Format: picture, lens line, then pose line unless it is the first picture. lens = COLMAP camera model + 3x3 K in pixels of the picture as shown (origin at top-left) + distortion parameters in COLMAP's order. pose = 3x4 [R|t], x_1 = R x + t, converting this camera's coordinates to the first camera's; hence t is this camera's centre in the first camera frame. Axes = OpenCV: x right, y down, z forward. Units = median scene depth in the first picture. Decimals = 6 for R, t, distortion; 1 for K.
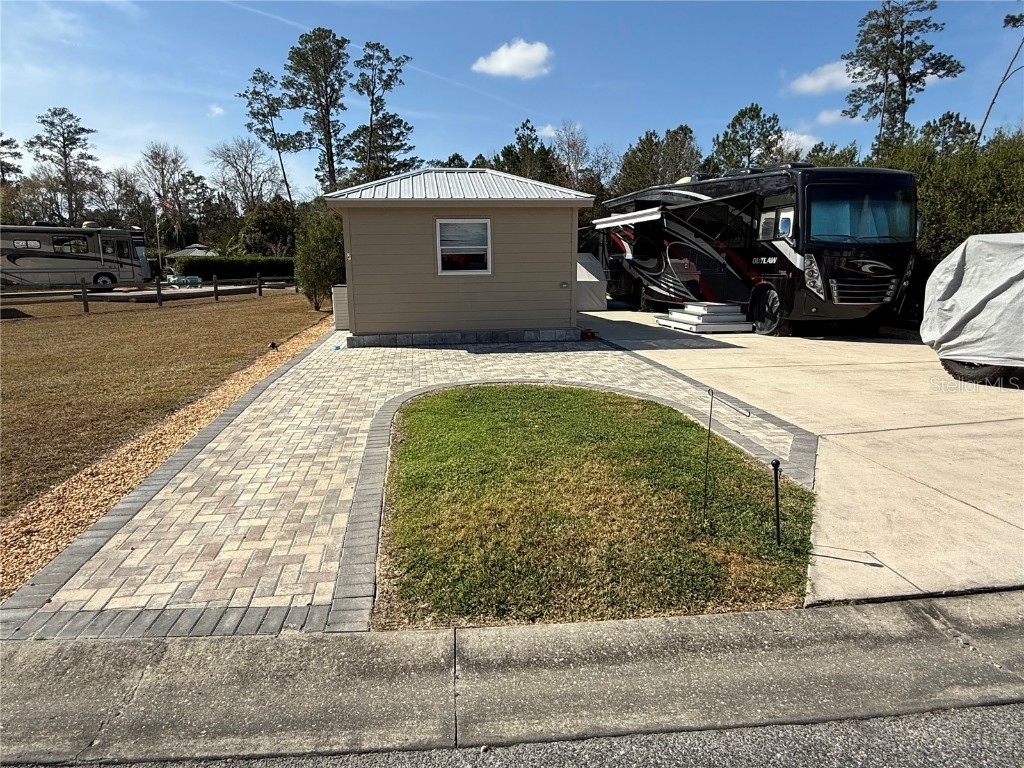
lens RADIAL K [[572.5, 0, 501.7], [0, 572.5, 384.0], [0, 0, 1]] dist [0.000018, -0.000102]
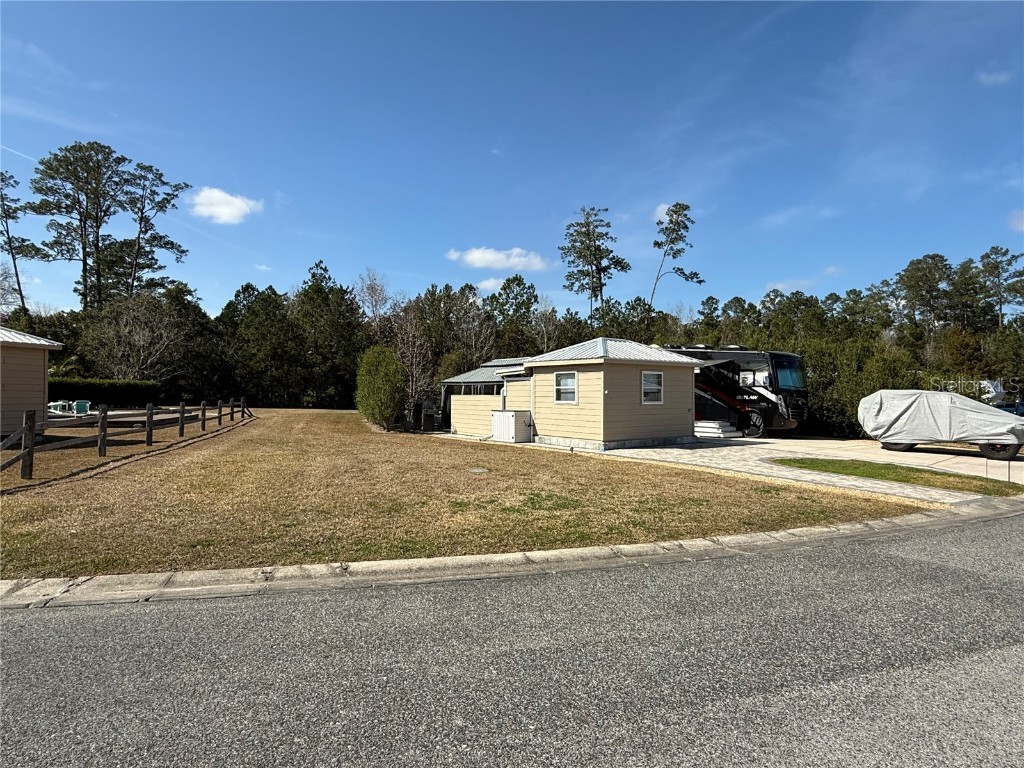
lens RADIAL K [[566.7, 0, 497.9], [0, 566.7, 386.9], [0, 0, 1]] dist [-0.003475, 0.000632]
pose [[0.879293, 0.023483, 0.475702, -0.173152], [0.078780, 0.977855, -0.193890, 0.005924], [-0.469721, 0.207962, 0.857971, -0.027794]]
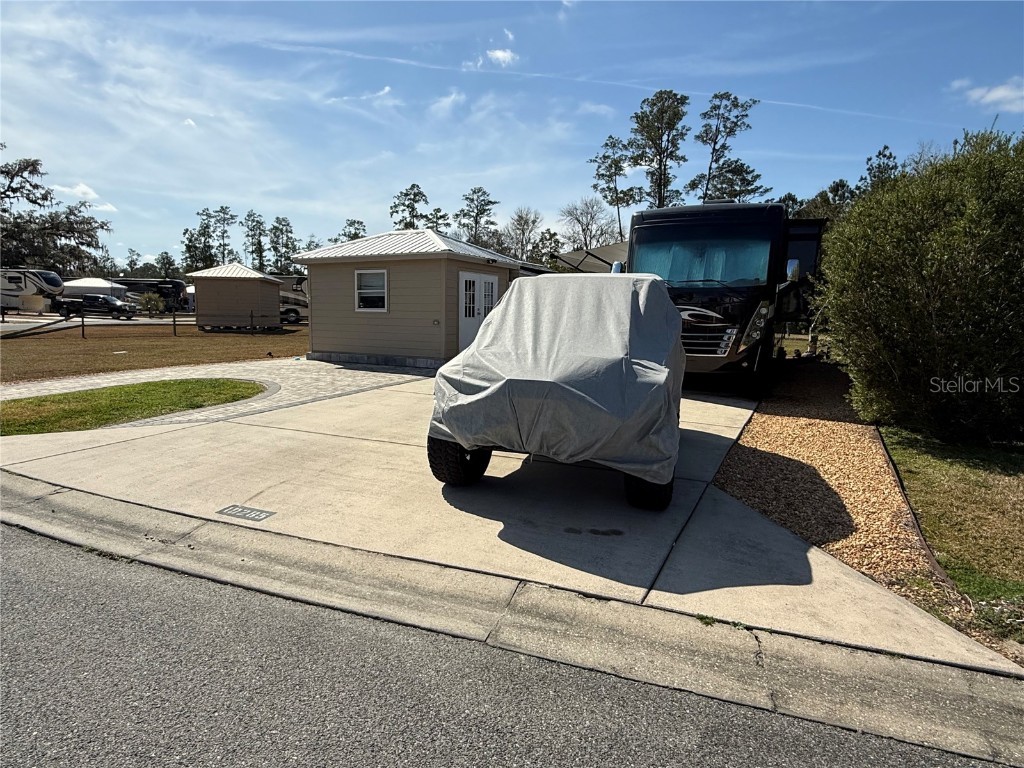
lens RADIAL K [[582.6, 0, 501.8], [0, 582.6, 381.5], [0, 0, 1]] dist [-0.003367, 0.000037]
pose [[0.801035, 0.094049, -0.591183, 0.137131], [-0.143705, 0.988914, -0.037394, -0.003641], [0.581112, 0.114910, 0.805670, 0.016873]]
